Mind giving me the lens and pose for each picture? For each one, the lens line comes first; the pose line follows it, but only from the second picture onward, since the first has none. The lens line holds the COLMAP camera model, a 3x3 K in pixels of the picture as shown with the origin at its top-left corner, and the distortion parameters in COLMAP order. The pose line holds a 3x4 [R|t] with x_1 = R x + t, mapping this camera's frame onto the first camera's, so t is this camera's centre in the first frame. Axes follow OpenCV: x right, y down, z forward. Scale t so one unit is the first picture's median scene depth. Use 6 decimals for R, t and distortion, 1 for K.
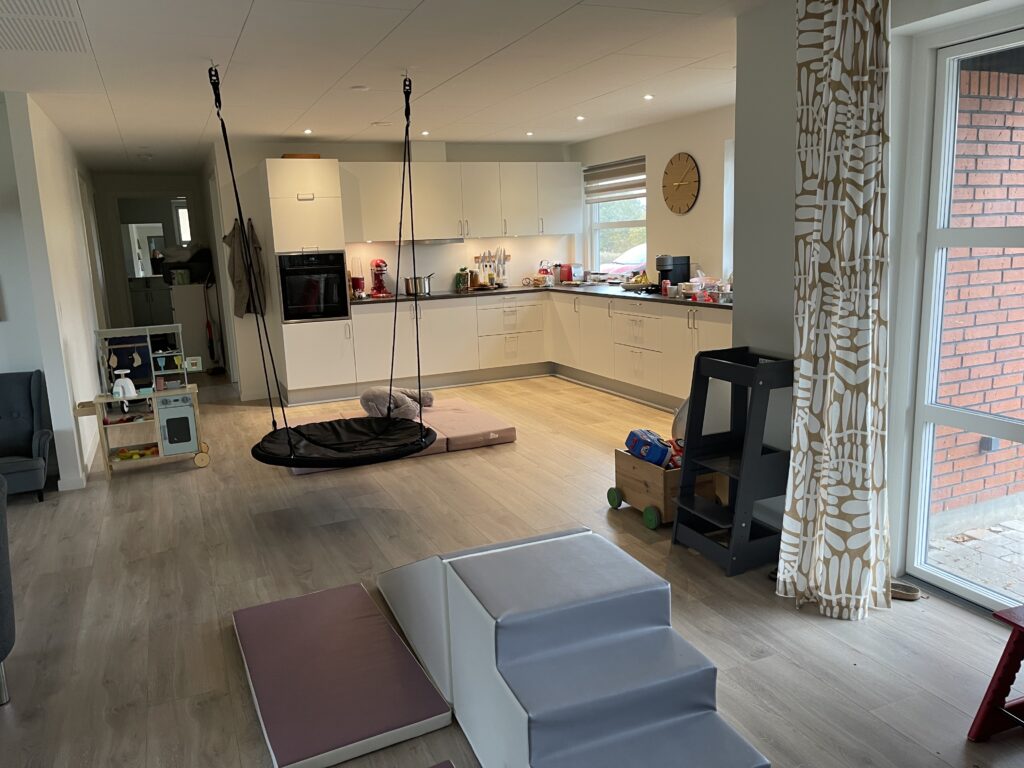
lens RADIAL K [[777.2, 0, 512.0], [0, 777.2, 384.0], [0, 0, 1]] dist [0.076911, -0.000266]
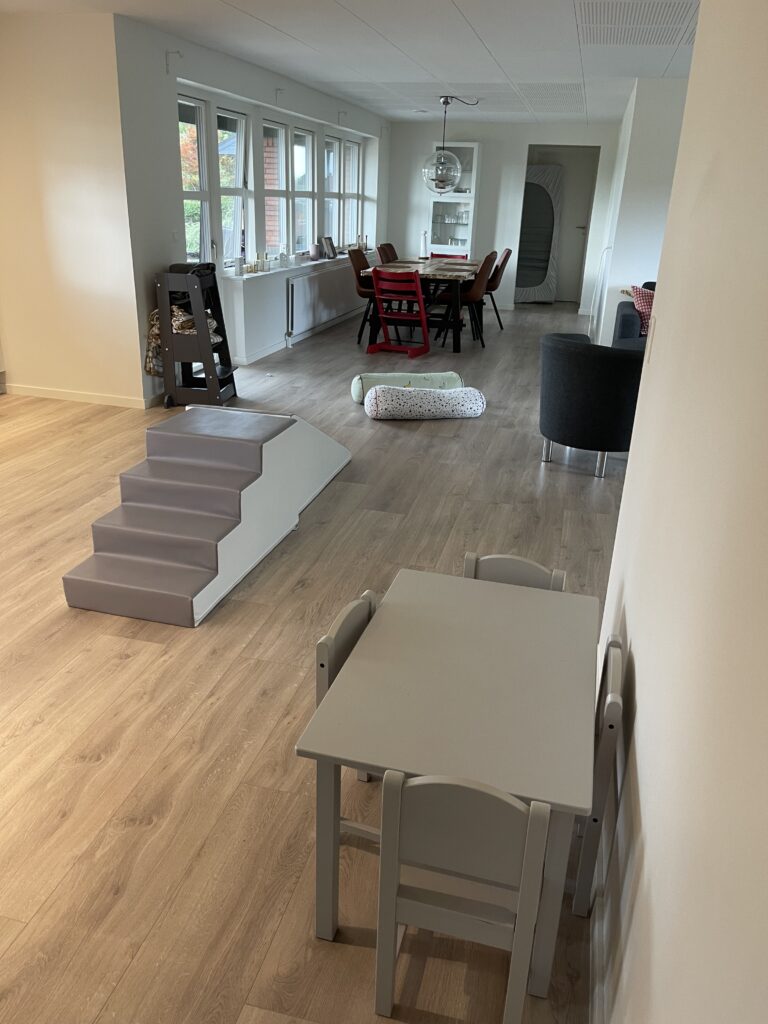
lens RADIAL K [[777.2, 0, 384.0], [0, 777.2, 512.0], [0, 0, 1]] dist [0.076911, -0.000266]
pose [[-0.789179, -0.221276, 0.572916, -0.930709], [0.107672, 0.868546, 0.483772, -0.297126], [-0.604651, 0.443470, -0.661613, 1.826751]]
